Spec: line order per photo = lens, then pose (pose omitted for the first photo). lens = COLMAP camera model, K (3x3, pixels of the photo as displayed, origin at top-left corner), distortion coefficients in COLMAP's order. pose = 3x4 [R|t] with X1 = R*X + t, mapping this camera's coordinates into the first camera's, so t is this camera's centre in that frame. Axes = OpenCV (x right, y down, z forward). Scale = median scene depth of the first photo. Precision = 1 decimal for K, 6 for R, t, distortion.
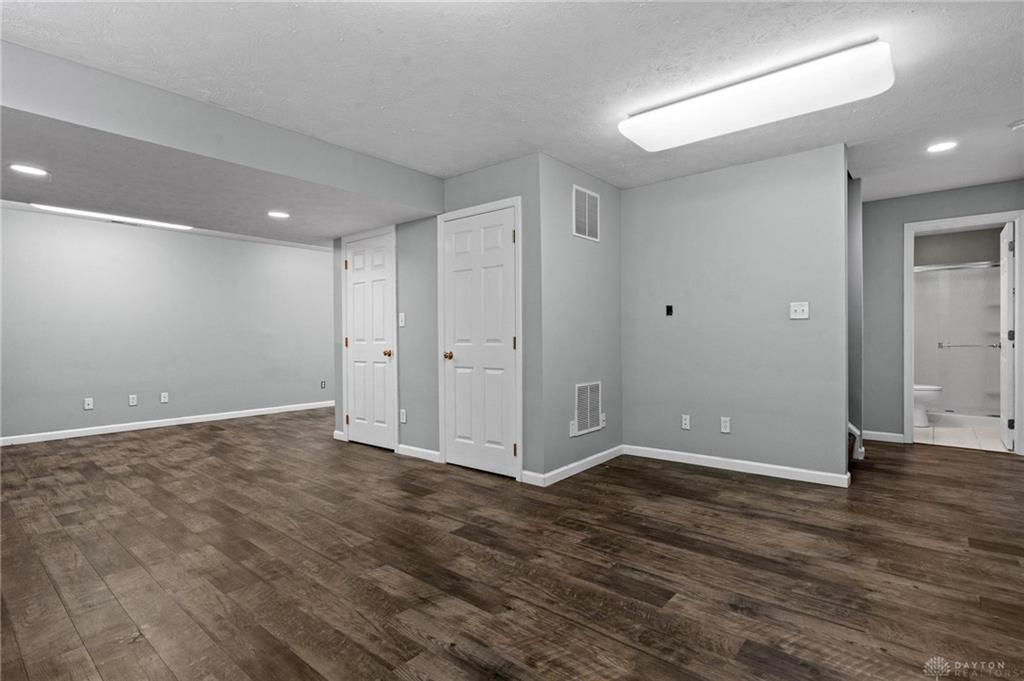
lens RADIAL K [[497.1, 0, 515.4], [0, 497.1, 339.0], [0, 0, 1]] dist [-0.003436, 0.001062]
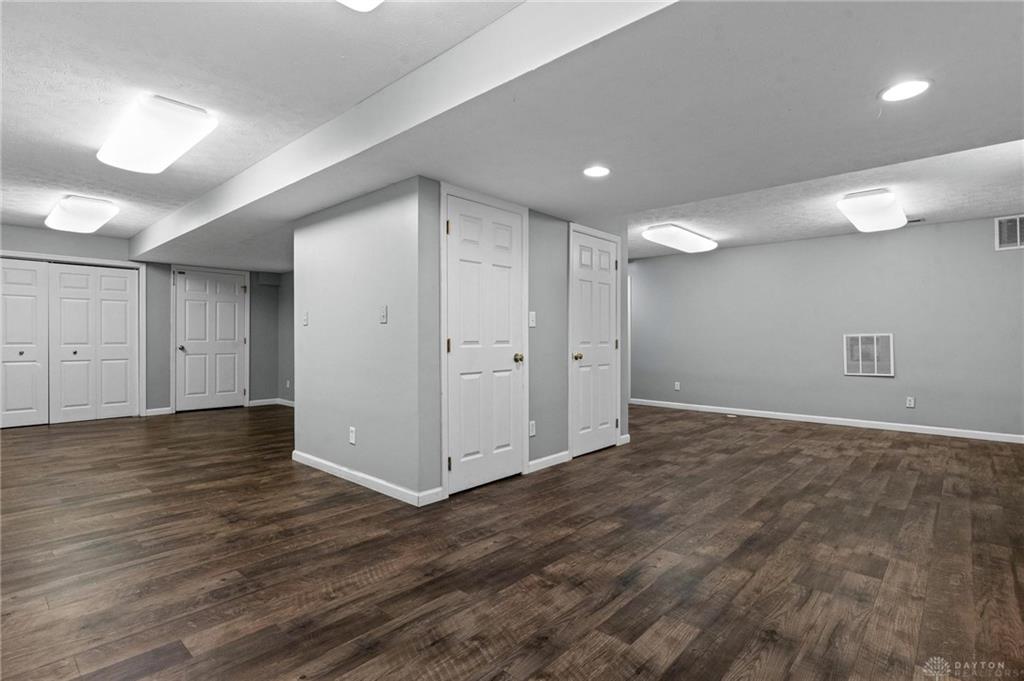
lens RADIAL K [[497.1, 0, 515.8], [0, 497.1, 340.1], [0, 0, 1]] dist [-0.003436, 0.001062]
pose [[0.040991, 0.004423, 0.999150, -1.371946], [0.000862, 0.999990, -0.004462, 0.002787], [-0.999159, 0.001044, 0.040987, 1.229229]]
